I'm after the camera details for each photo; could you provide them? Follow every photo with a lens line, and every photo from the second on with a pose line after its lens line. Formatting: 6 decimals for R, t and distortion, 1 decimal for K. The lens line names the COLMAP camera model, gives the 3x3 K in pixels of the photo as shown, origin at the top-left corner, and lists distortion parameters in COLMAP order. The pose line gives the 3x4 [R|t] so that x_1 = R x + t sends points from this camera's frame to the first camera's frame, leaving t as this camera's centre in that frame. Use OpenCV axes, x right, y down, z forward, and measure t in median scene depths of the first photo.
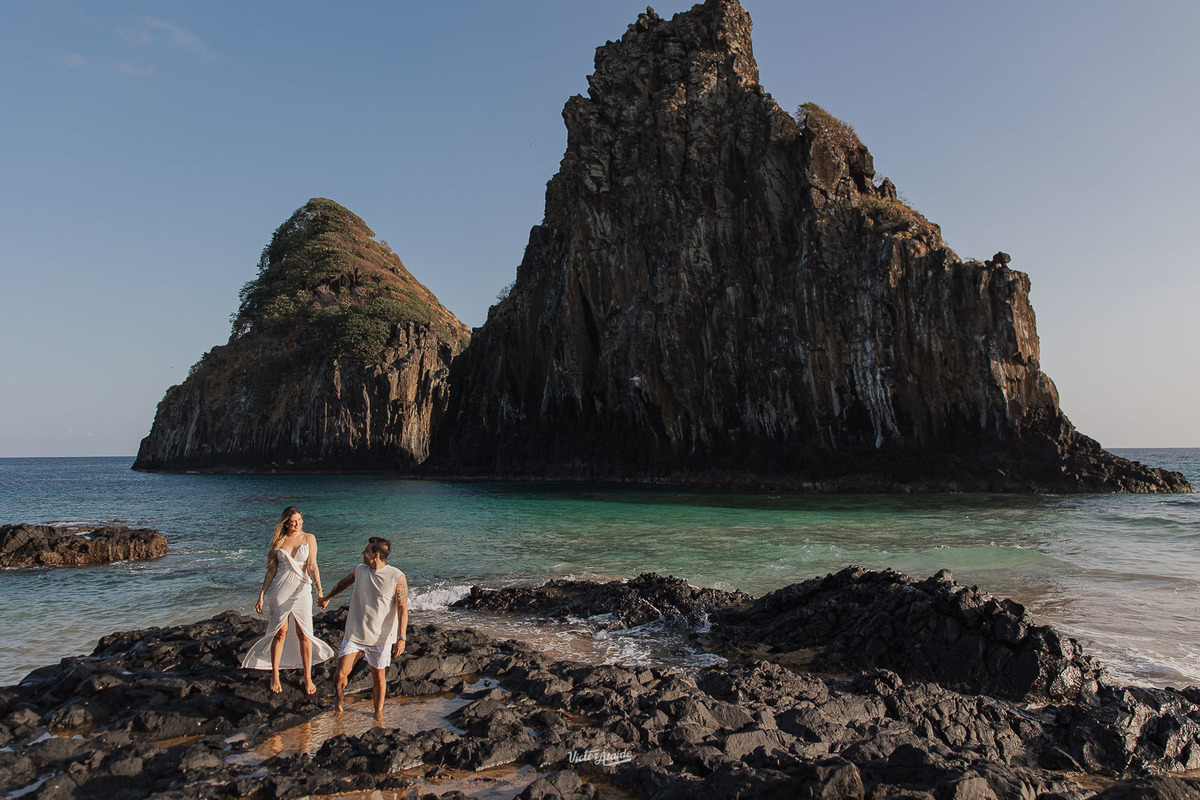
lens RADIAL K [[950.9, 0, 600.0], [0, 950.9, 400.0], [0, 0, 1]] dist [0.007346, -0.001304]
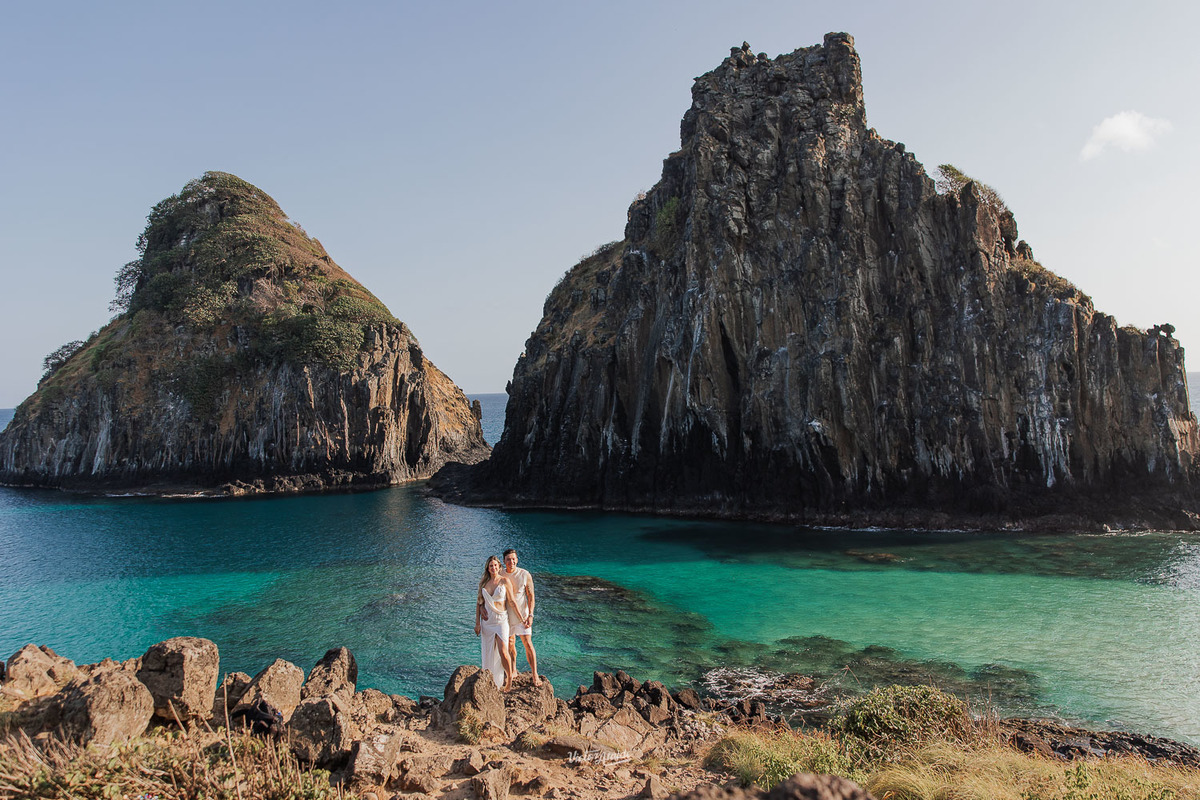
lens RADIAL K [[950.9, 0, 600.0], [0, 950.9, 400.0], [0, 0, 1]] dist [0.007346, -0.001304]
pose [[0.954980, -0.024699, 0.295641, -0.483539], [0.006936, 0.998115, 0.060980, -0.110306], [-0.296589, -0.056184, 0.953351, 0.060264]]
